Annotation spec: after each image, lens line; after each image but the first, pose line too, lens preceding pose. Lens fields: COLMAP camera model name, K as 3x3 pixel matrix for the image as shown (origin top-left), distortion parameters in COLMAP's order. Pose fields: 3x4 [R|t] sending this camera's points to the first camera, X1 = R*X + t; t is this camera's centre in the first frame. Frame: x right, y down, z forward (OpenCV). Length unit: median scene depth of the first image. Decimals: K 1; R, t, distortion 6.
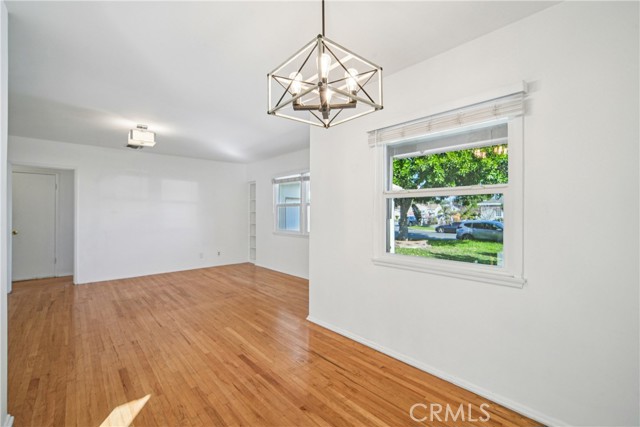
lens RADIAL K [[280.2, 0, 315.3], [0, 280.2, 213.2], [0, 0, 1]] dist [0.009607, 0.000317]
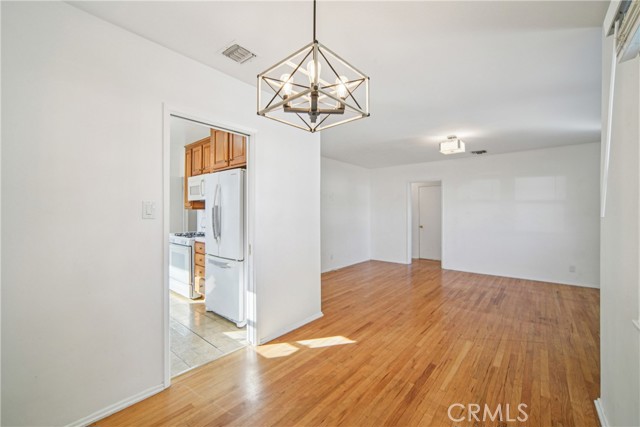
lens RADIAL K [[265.0, 0, 315.7], [0, 265.0, 213.8], [0, 0, 1]] dist [0.002092, 0.000235]
pose [[0.145765, 0.002392, -0.989316, 0.405521], [-0.002857, 0.999994, 0.001997, -0.002232], [0.989315, 0.002535, 0.145771, 0.347033]]
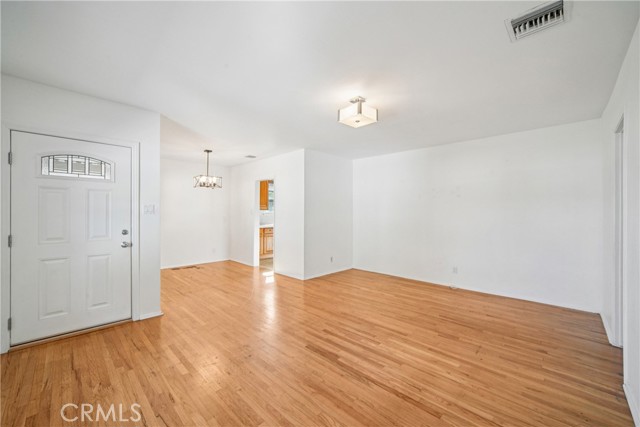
lens RADIAL K [[254.0, 0, 320.6], [0, 254.0, 213.3], [0, 0, 1]] dist [-0.000148, 0.000036]
pose [[-0.996770, -0.003747, -0.080219, -0.526625], [-0.003918, 0.999990, 0.001966, -0.003095], [0.080210, 0.002274, -0.996775, 1.927170]]
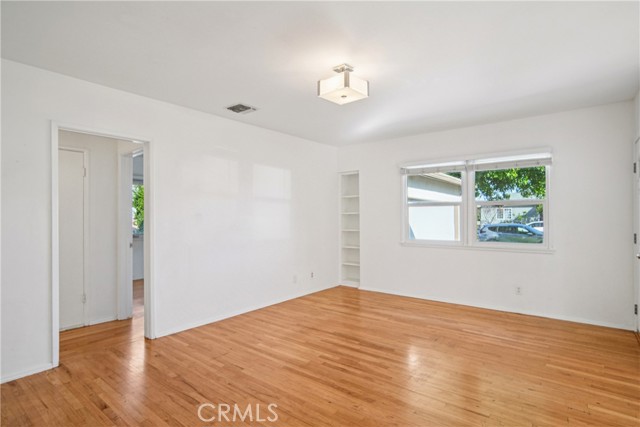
lens RADIAL K [[331.3, 0, 322.0], [0, 331.3, 215.5], [0, 0, 1]] dist [-0.008272, 0.001148]
pose [[0.981746, -0.003775, 0.190161, -0.909844], [0.003989, 0.999992, -0.000743, -0.003216], [-0.190156, 0.001488, 0.981753, 0.372540]]
